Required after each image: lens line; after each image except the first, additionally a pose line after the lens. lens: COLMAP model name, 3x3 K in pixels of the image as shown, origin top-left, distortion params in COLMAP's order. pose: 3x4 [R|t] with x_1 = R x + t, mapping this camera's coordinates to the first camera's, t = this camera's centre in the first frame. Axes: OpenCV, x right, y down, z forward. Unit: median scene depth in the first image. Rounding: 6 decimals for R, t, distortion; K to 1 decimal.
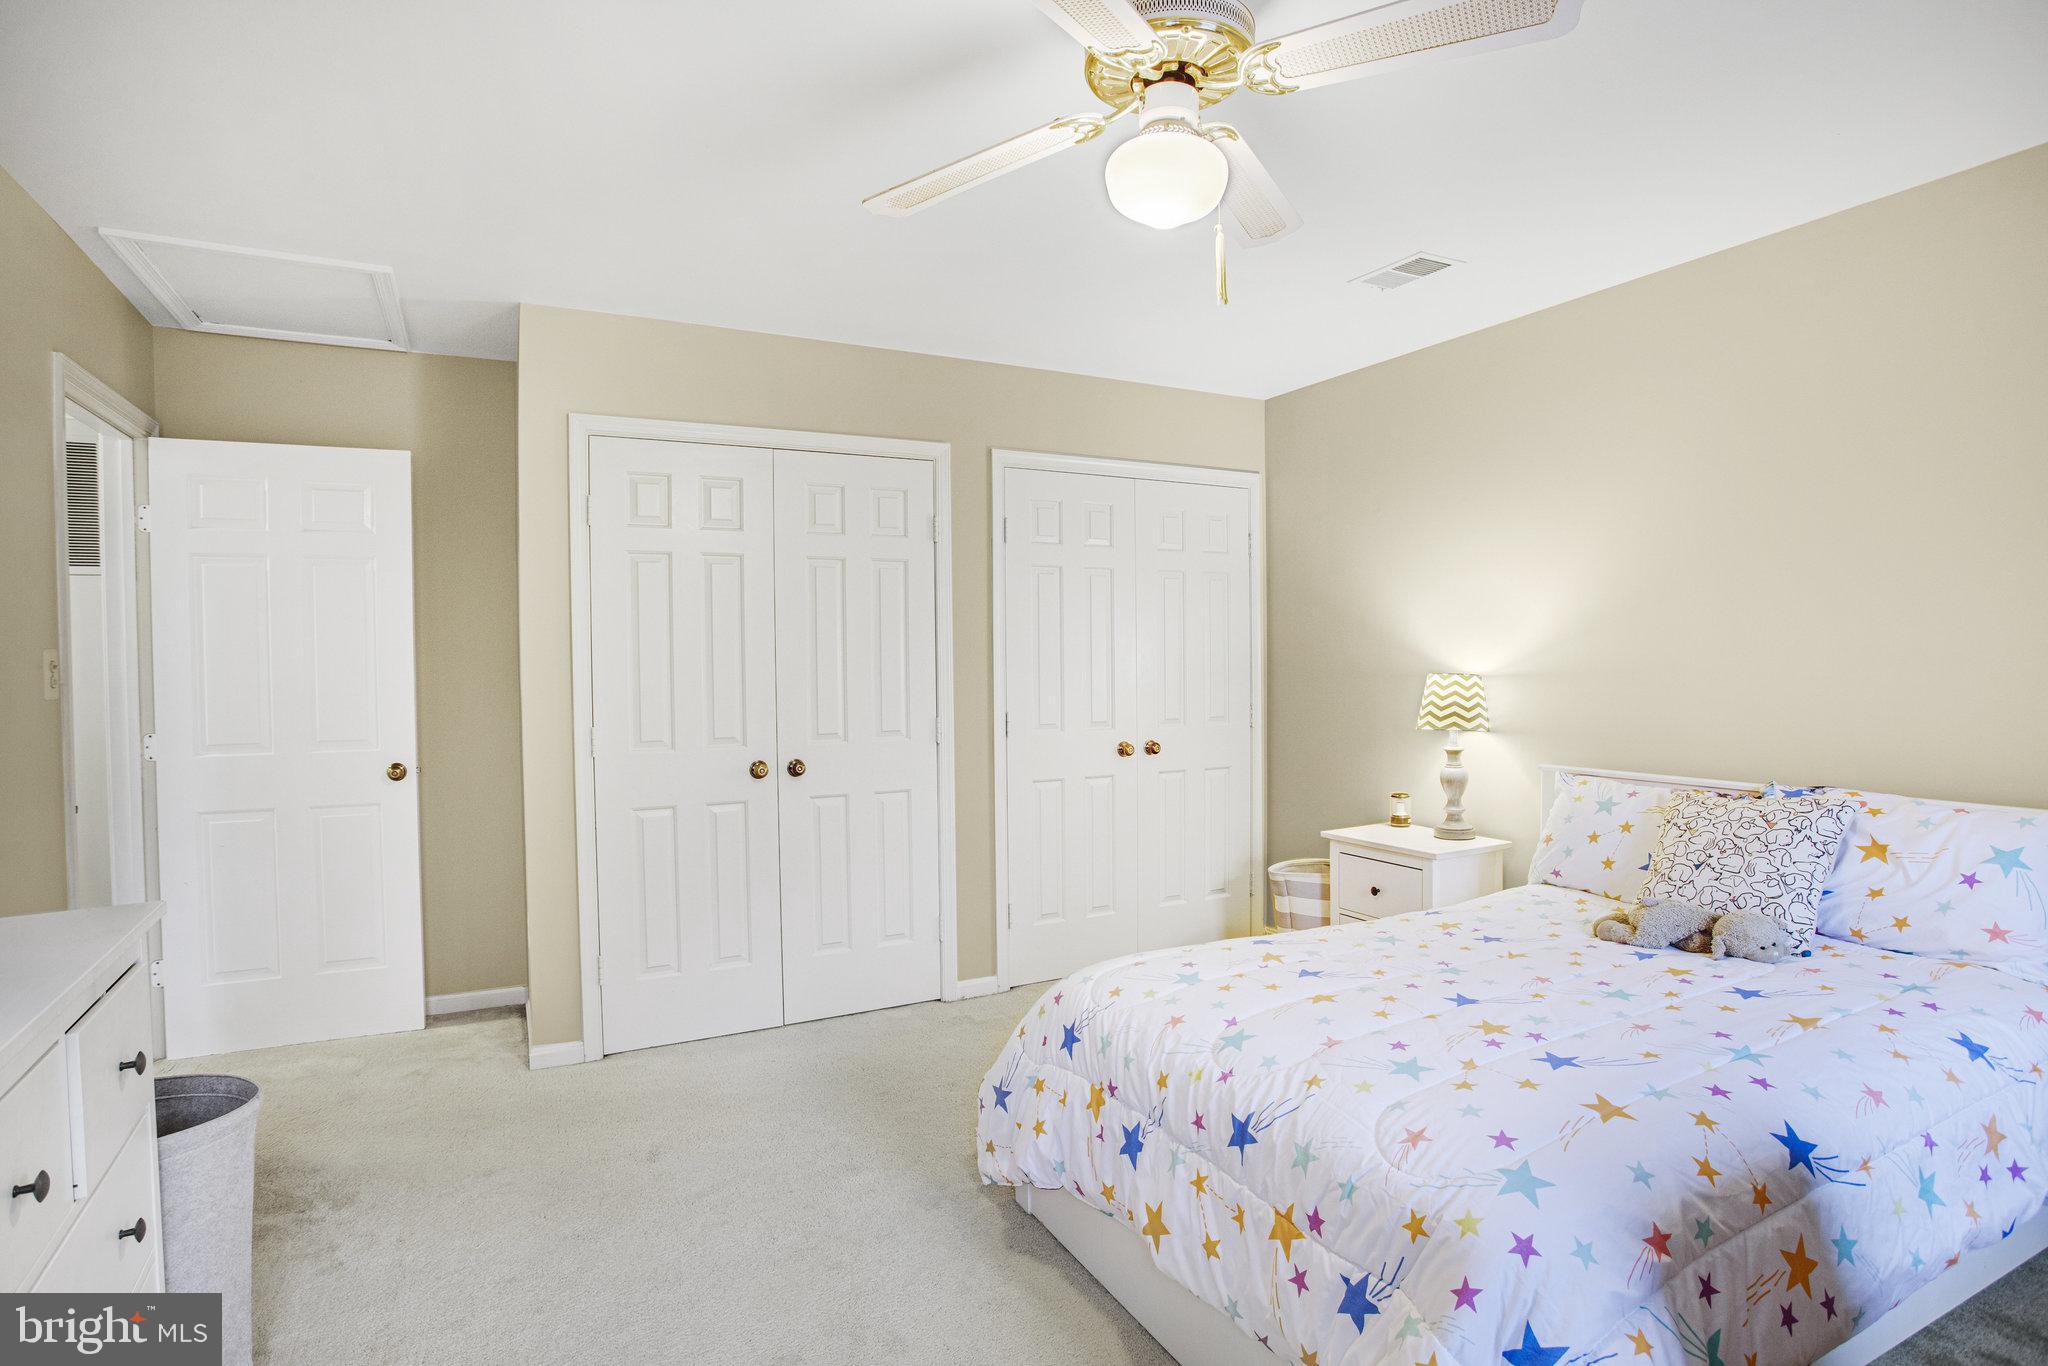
lens RADIAL K [[1038.5, 0, 1024.0], [0, 1038.5, 683.0], [0, 0, 1]] dist [-0.015691, -0.000230]
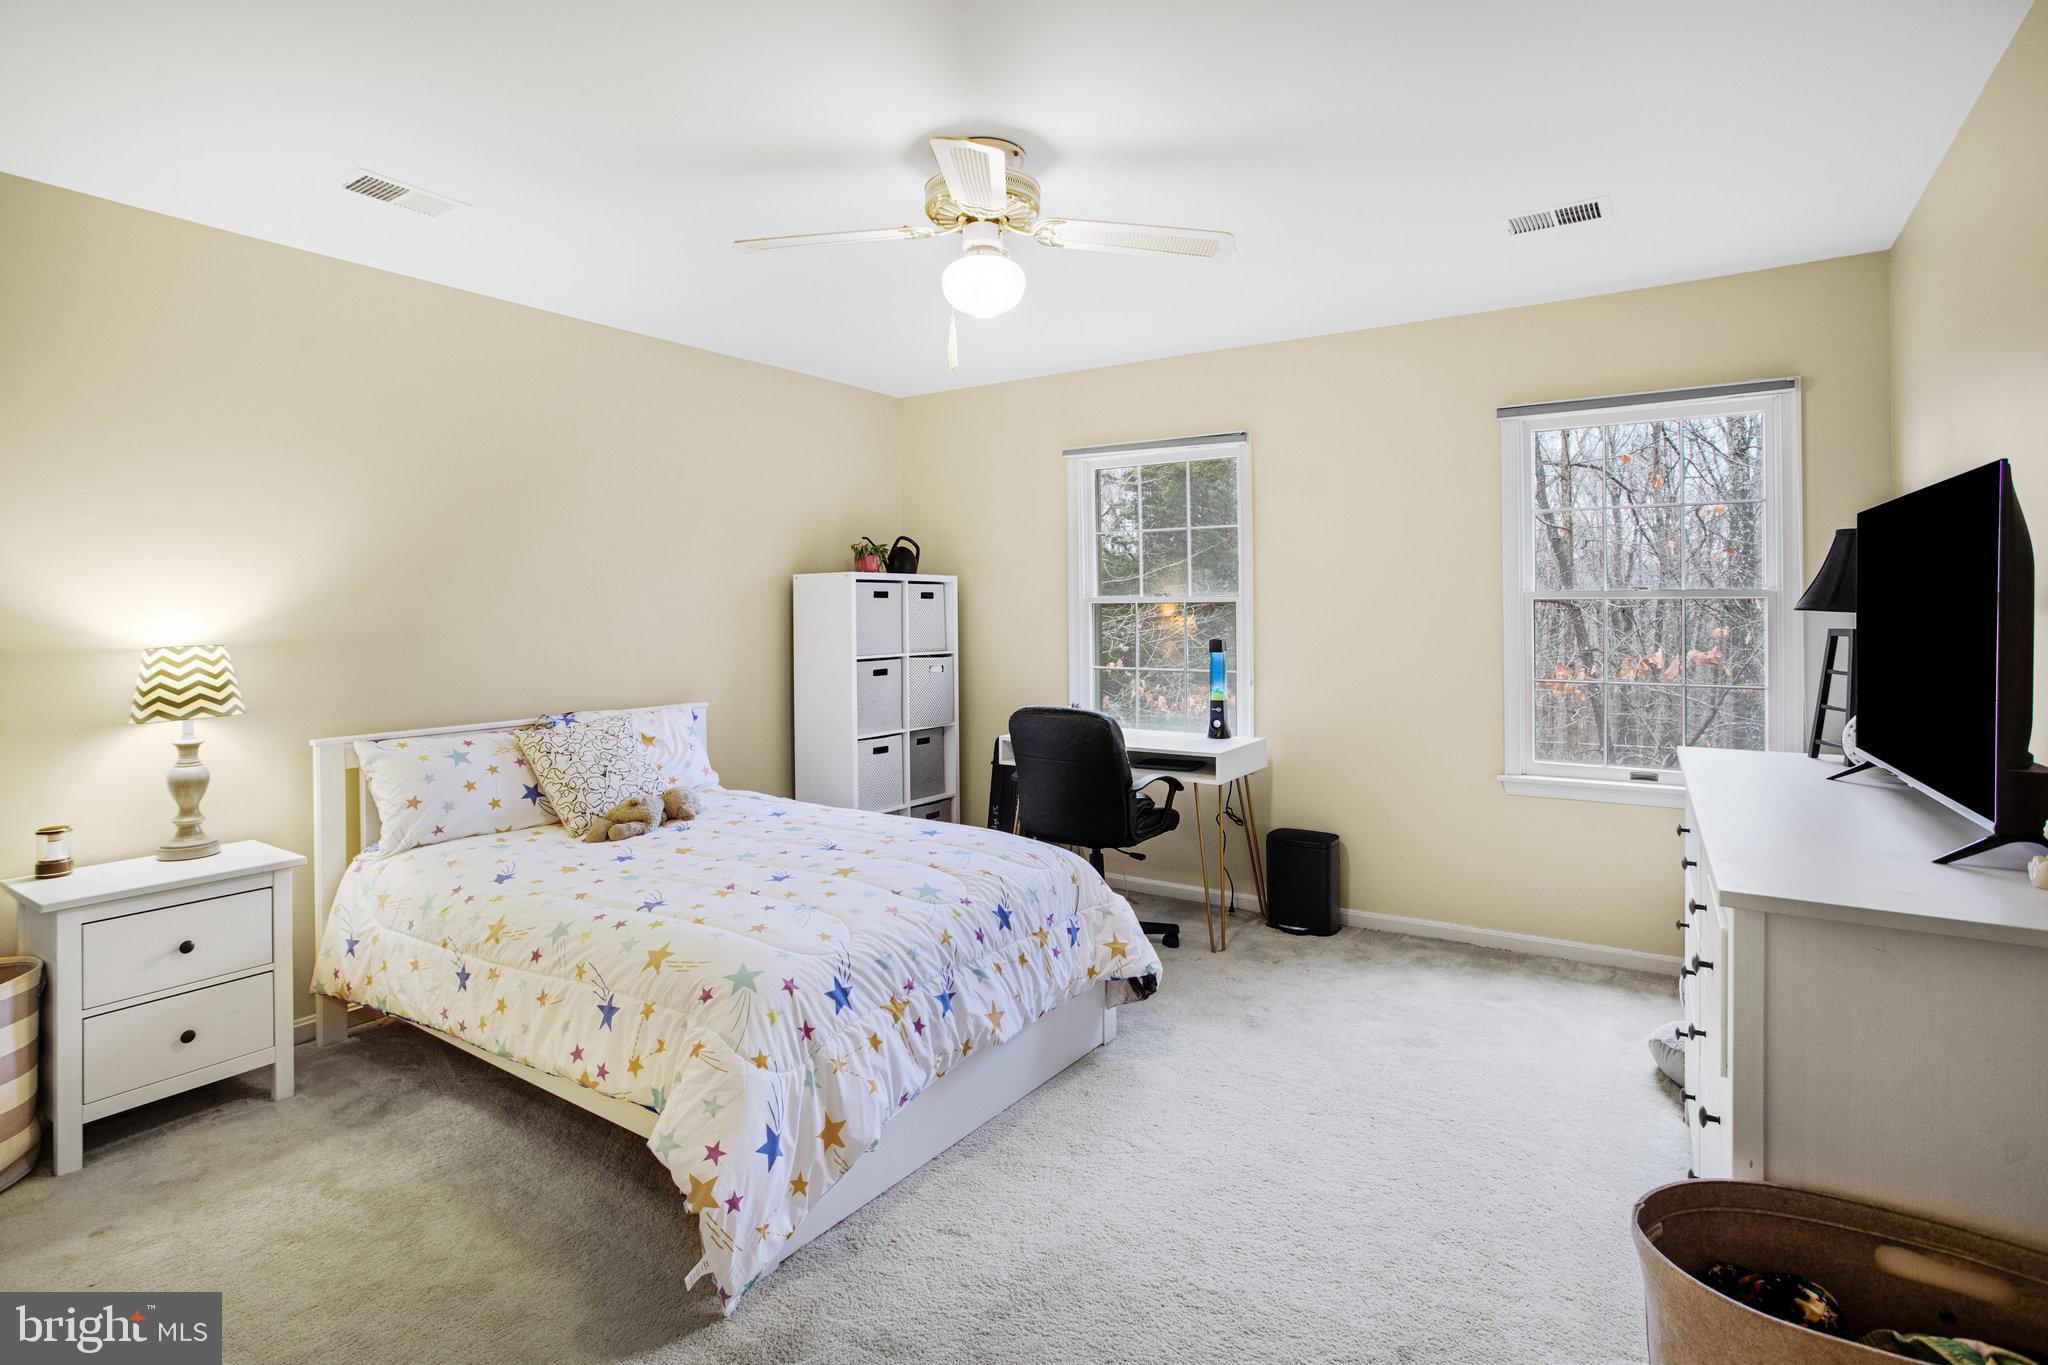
lens RADIAL K [[998.1, 0, 1023.5], [0, 998.1, 622.7], [0, 0, 1]] dist [-0.001188, -0.000152]
pose [[-0.497549, 0.010430, 0.867373, -0.552224], [0.030939, 0.999505, 0.005728, -0.011489], [-0.866884, 0.029686, -0.497625, 0.822986]]
